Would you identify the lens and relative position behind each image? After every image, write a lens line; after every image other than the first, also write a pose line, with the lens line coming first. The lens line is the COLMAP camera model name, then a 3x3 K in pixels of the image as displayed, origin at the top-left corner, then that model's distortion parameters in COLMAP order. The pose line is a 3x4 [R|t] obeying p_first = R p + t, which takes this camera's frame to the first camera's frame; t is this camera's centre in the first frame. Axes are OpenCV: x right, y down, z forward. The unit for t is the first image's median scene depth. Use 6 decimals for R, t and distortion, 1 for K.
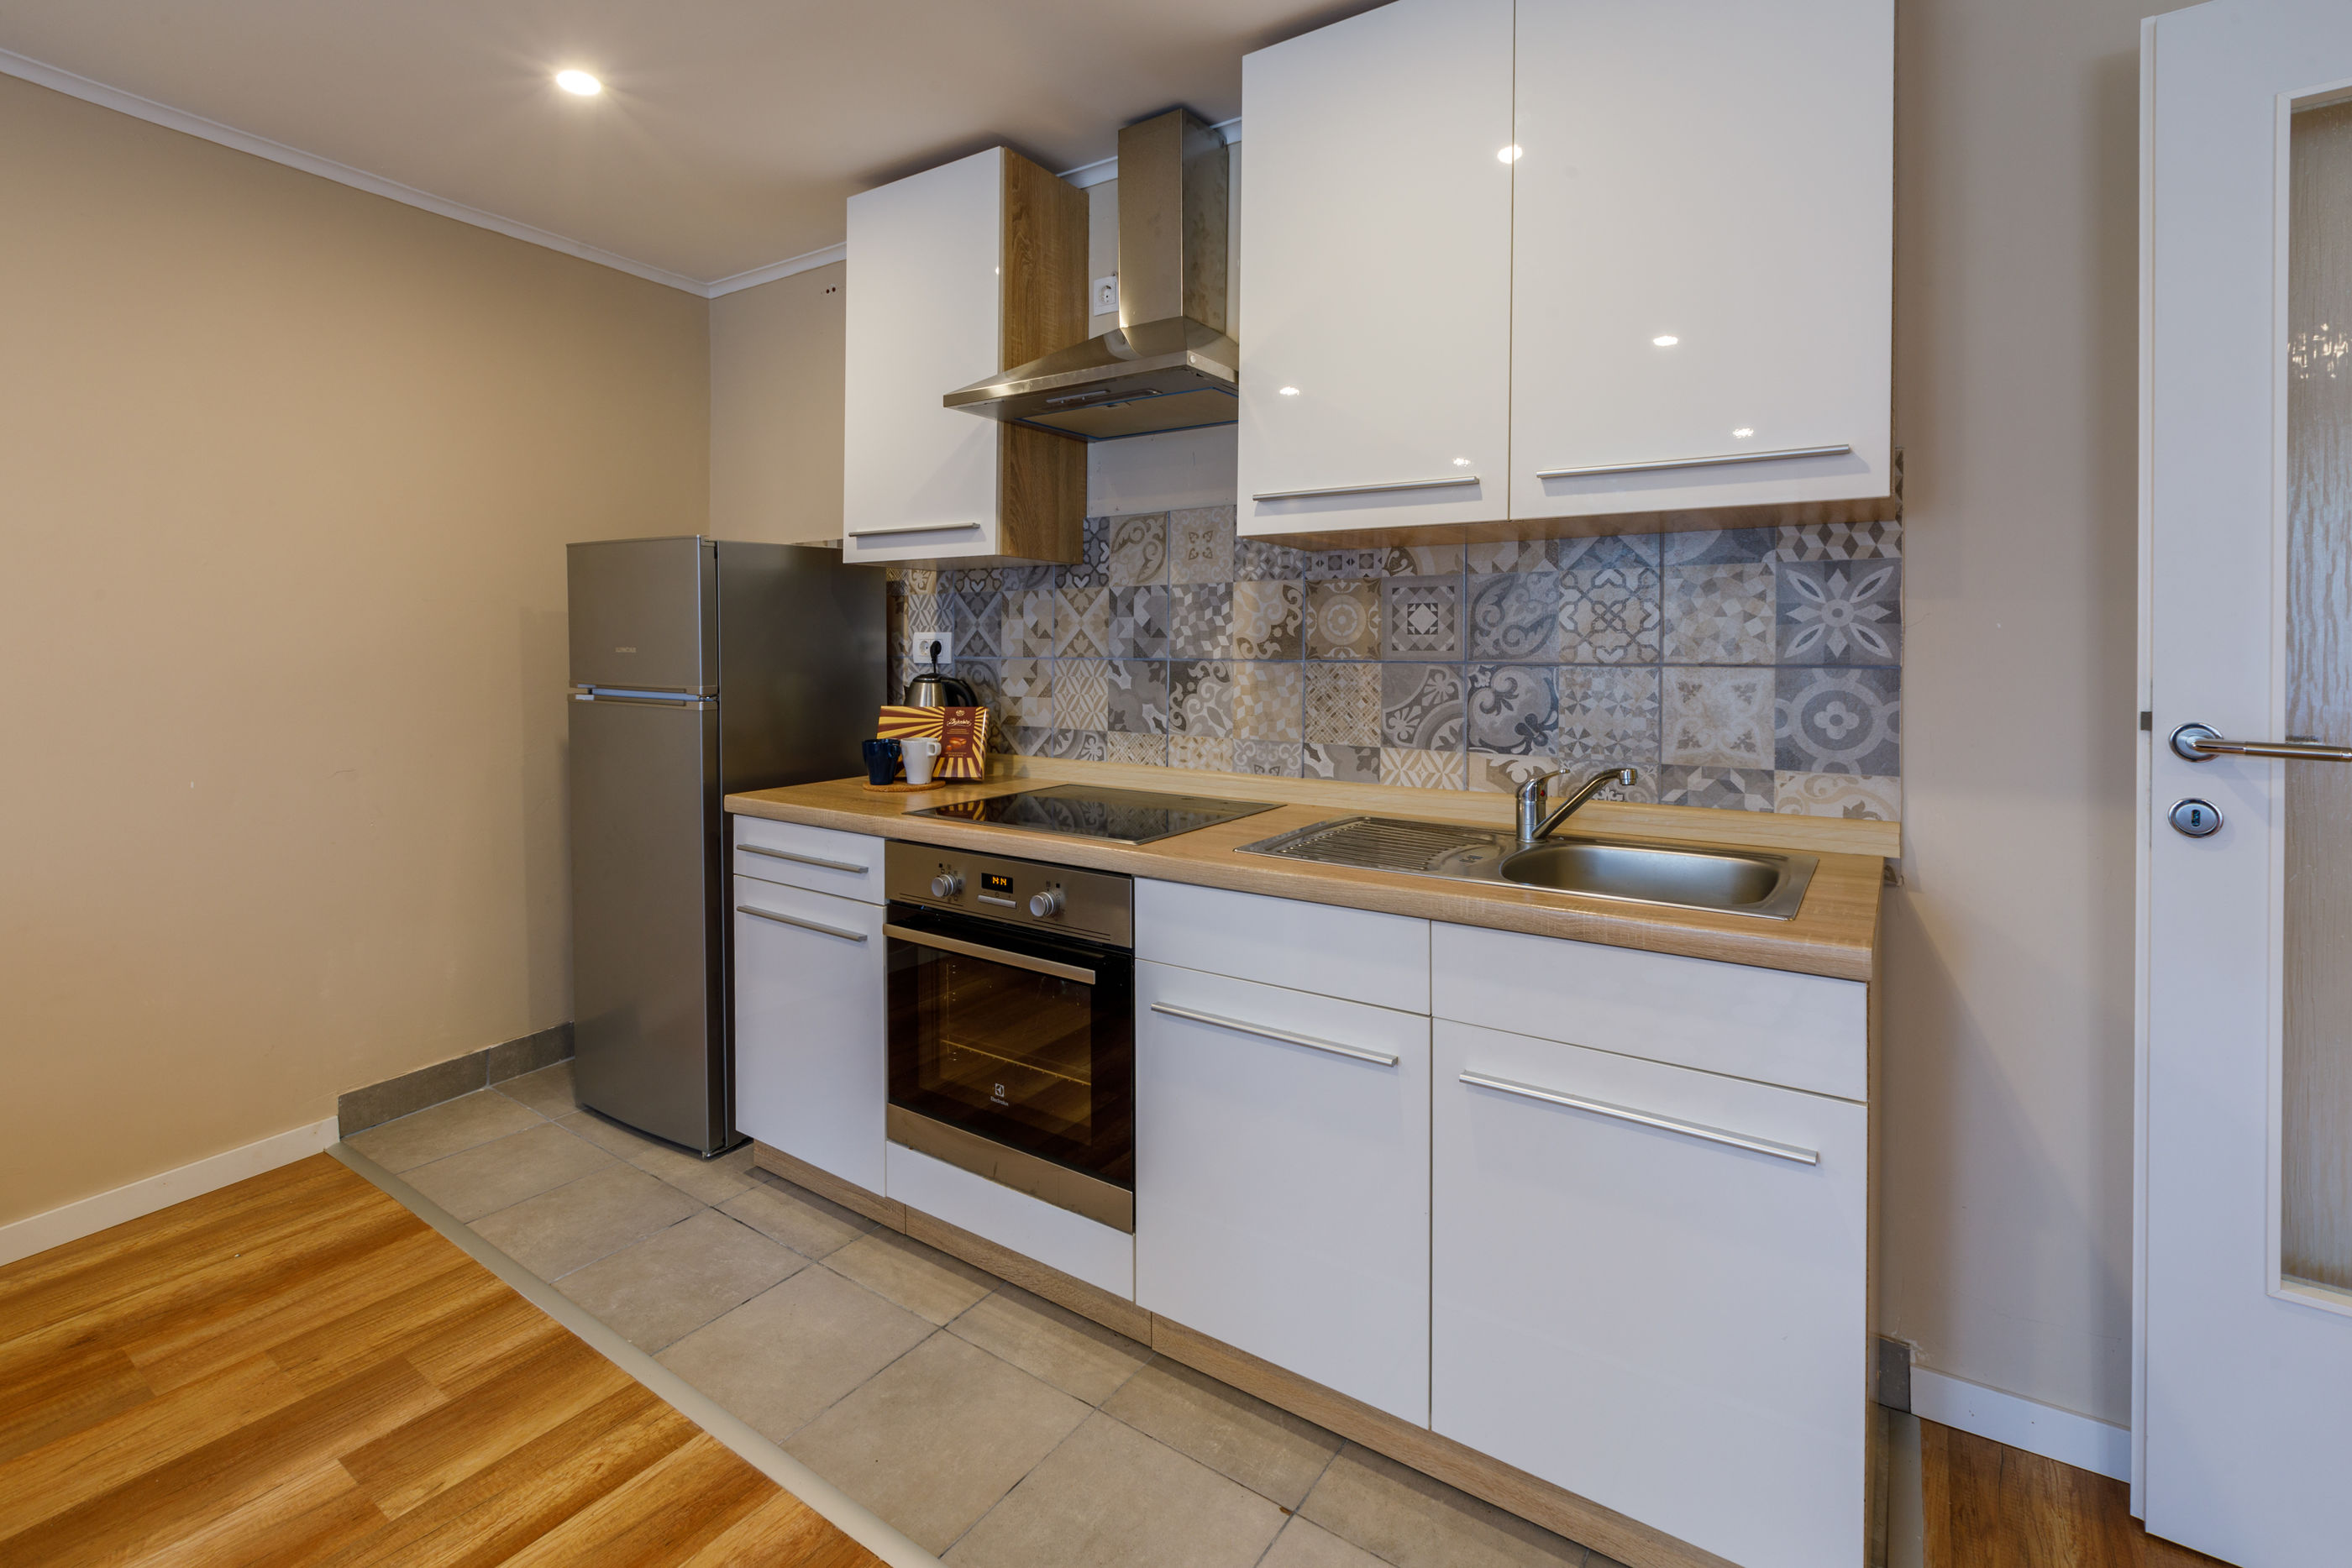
lens RADIAL K [[1087.1, 0, 1161.4], [0, 1087.1, 661.6], [0, 0, 1]] dist [0.002205, -0.002915]
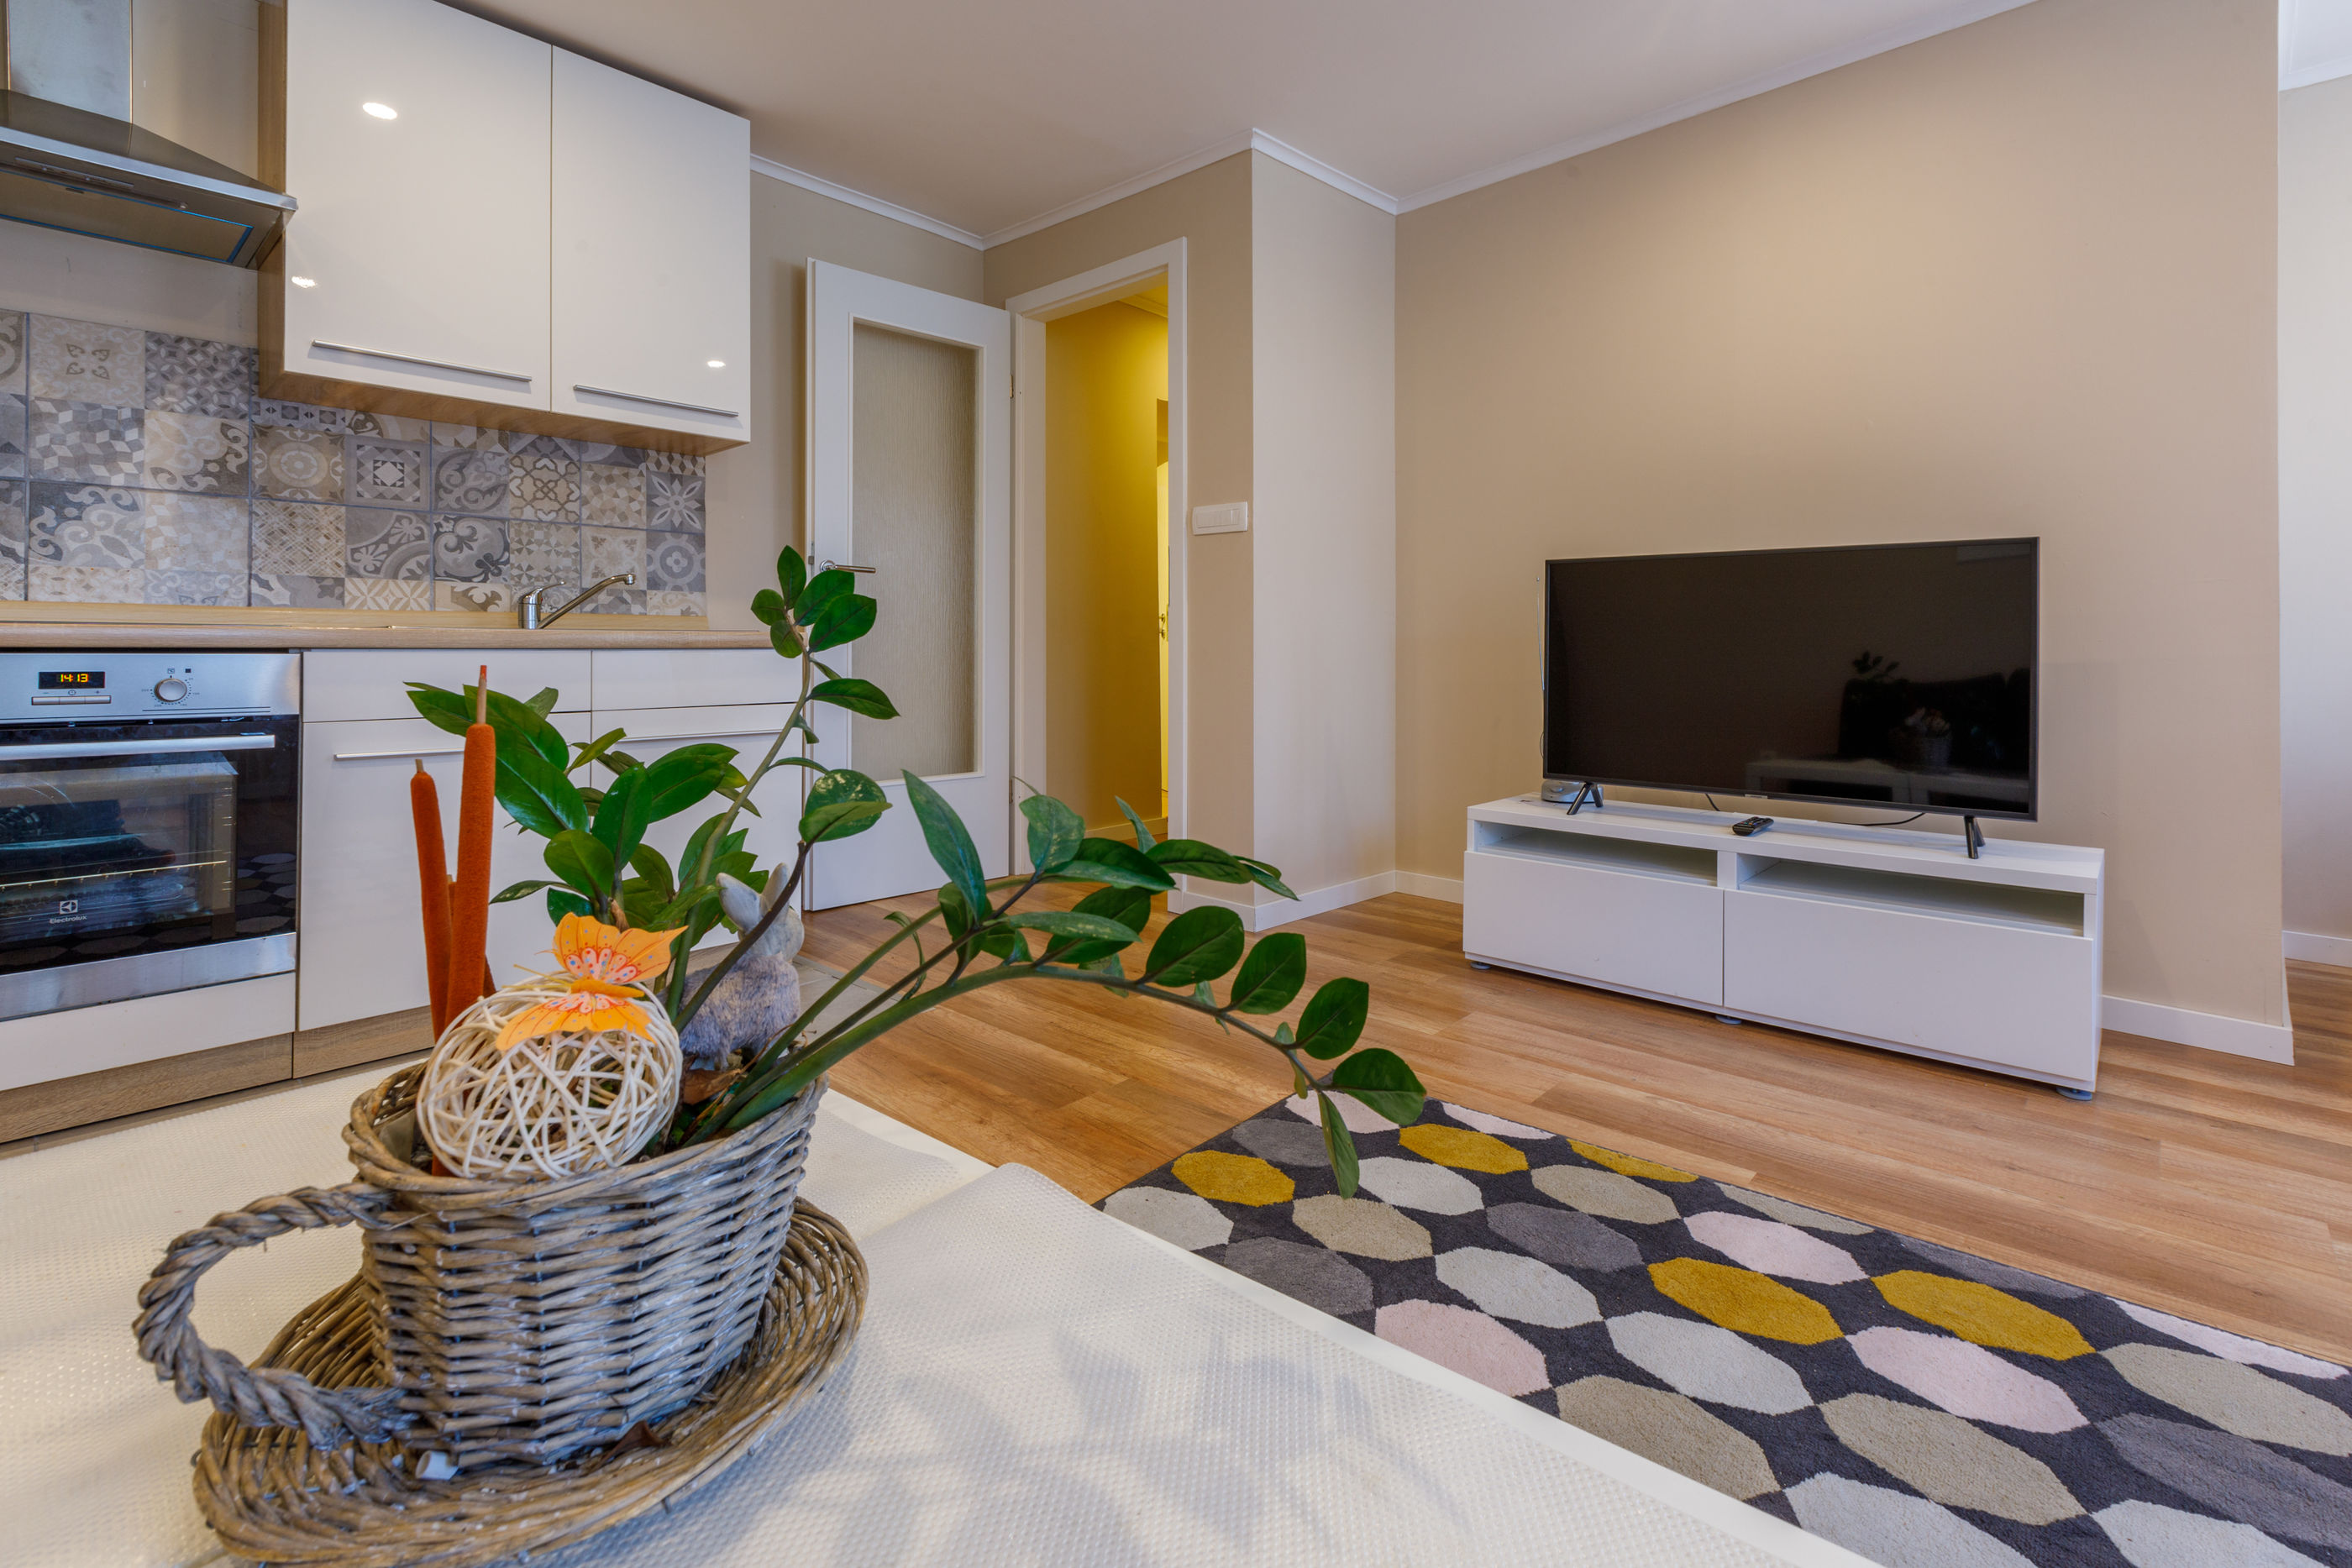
lens RADIAL K [[1087.1, 0, 1191.9], [0, 1087.1, 636.2], [0, 0, 1]] dist [0.002205, -0.002915]
pose [[0.116463, 0.009787, 0.993147, -0.844544], [0.013400, 0.999845, -0.011424, 0.164823], [-0.993105, 0.014639, 0.116314, -0.045592]]
